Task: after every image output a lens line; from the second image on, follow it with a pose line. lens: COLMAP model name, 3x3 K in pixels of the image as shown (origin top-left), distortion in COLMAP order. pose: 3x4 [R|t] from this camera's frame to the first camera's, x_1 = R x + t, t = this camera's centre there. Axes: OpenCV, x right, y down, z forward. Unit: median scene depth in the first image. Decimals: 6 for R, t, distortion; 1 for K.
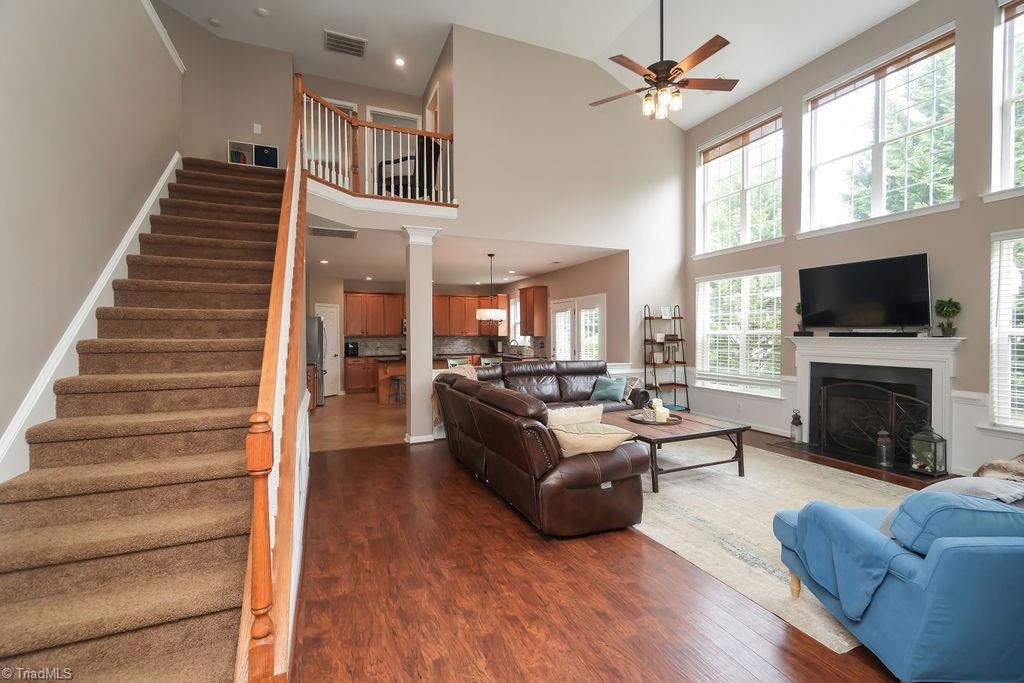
lens RADIAL K [[444.9, 0, 505.5], [0, 444.9, 341.3], [0, 0, 1]] dist [-0.009075, 0.000644]
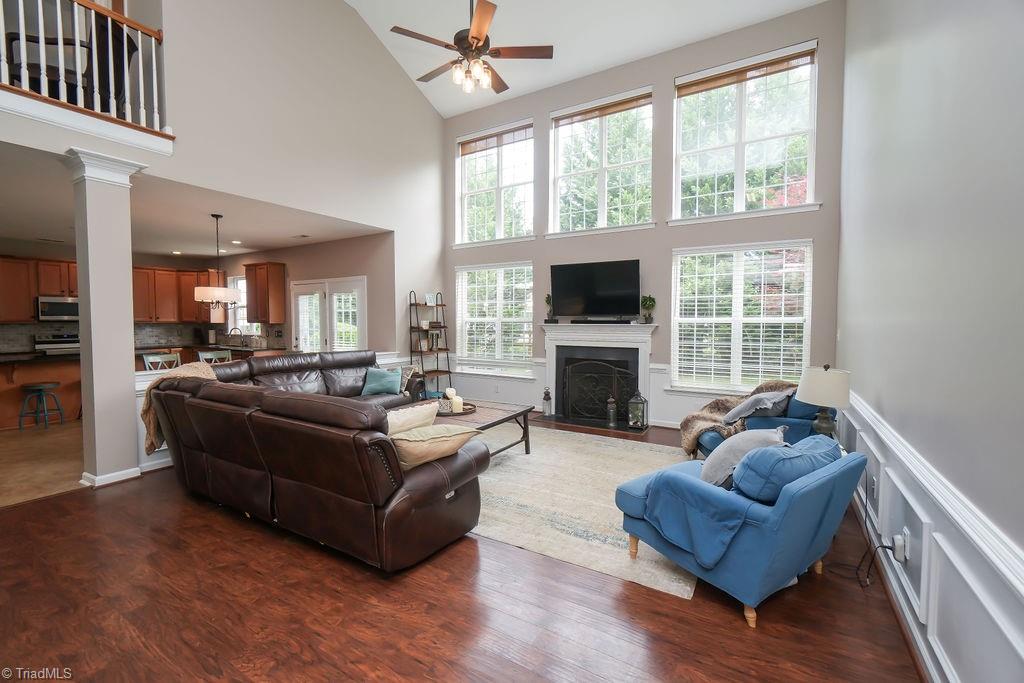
lens RADIAL K [[444.9, 0, 510.7], [0, 444.9, 339.5], [0, 0, 1]] dist [-0.009075, 0.000644]
pose [[0.809204, -0.020447, 0.587172, -0.098384], [0.005939, 0.999628, 0.026625, -0.001087], [-0.587497, -0.018058, 0.809025, 0.121770]]
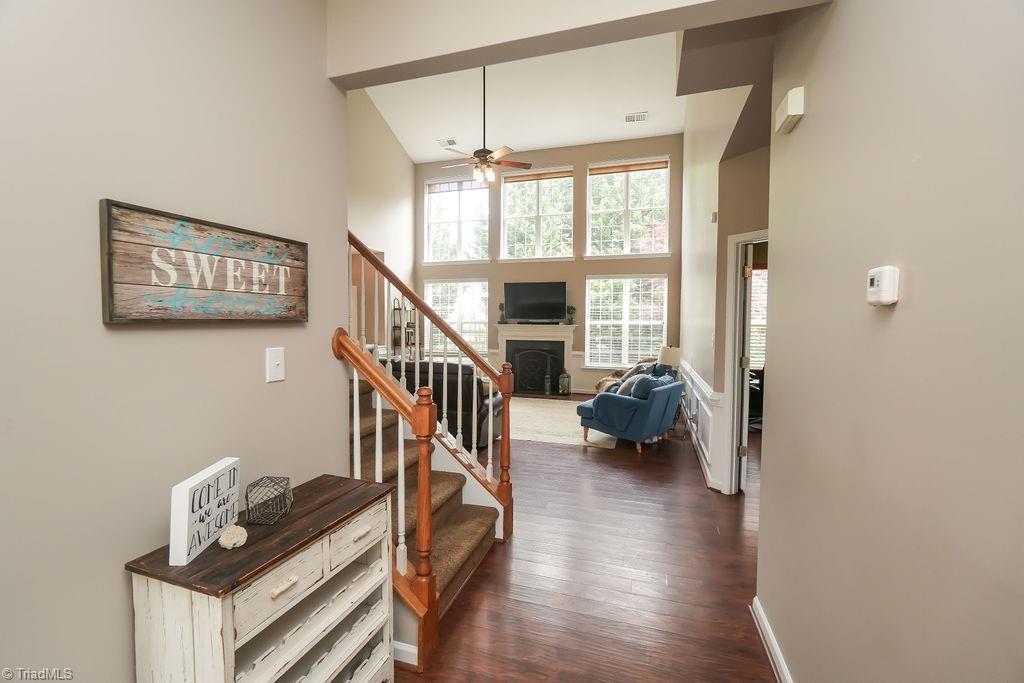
lens RADIAL K [[444.9, 0, 511.0], [0, 444.9, 341.5], [0, 0, 1]] dist [-0.009075, 0.000644]
pose [[0.645694, -0.023929, 0.763221, -0.553820], [0.002517, 0.999570, 0.029209, 0.005273], [-0.763592, -0.016939, 0.645477, -0.072080]]
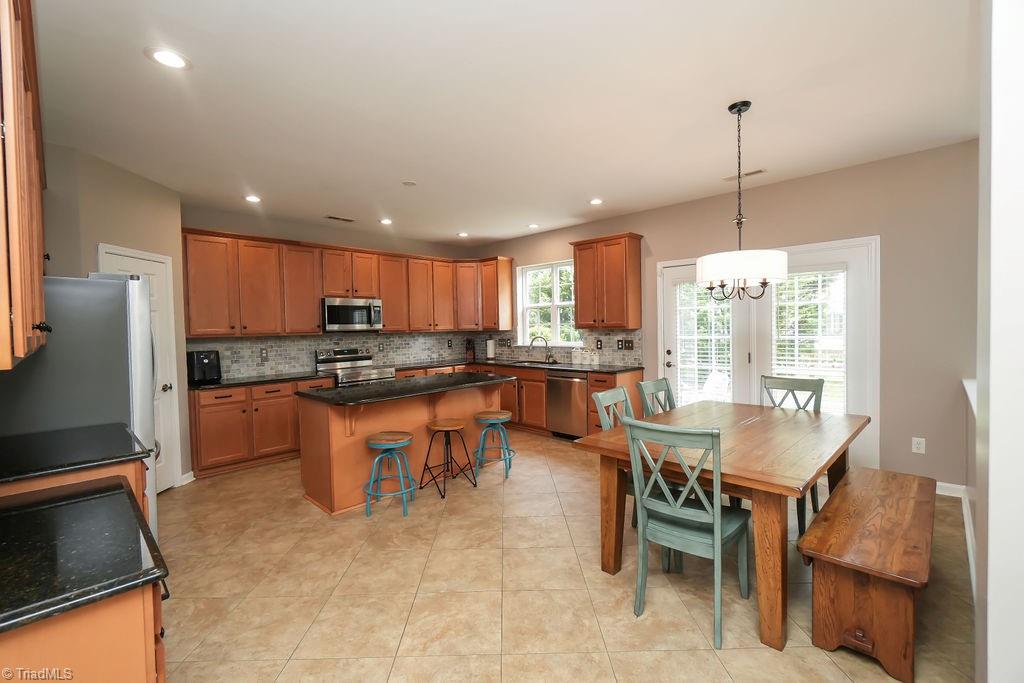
lens RADIAL K [[444.9, 0, 506.5], [0, 444.9, 340.0], [0, 0, 1]] dist [-0.009075, 0.000644]
pose [[0.922353, -0.027447, 0.385371, -0.474250], [0.023376, 0.999610, 0.015248, -0.016568], [-0.385640, -0.005056, 0.922636, 0.979194]]
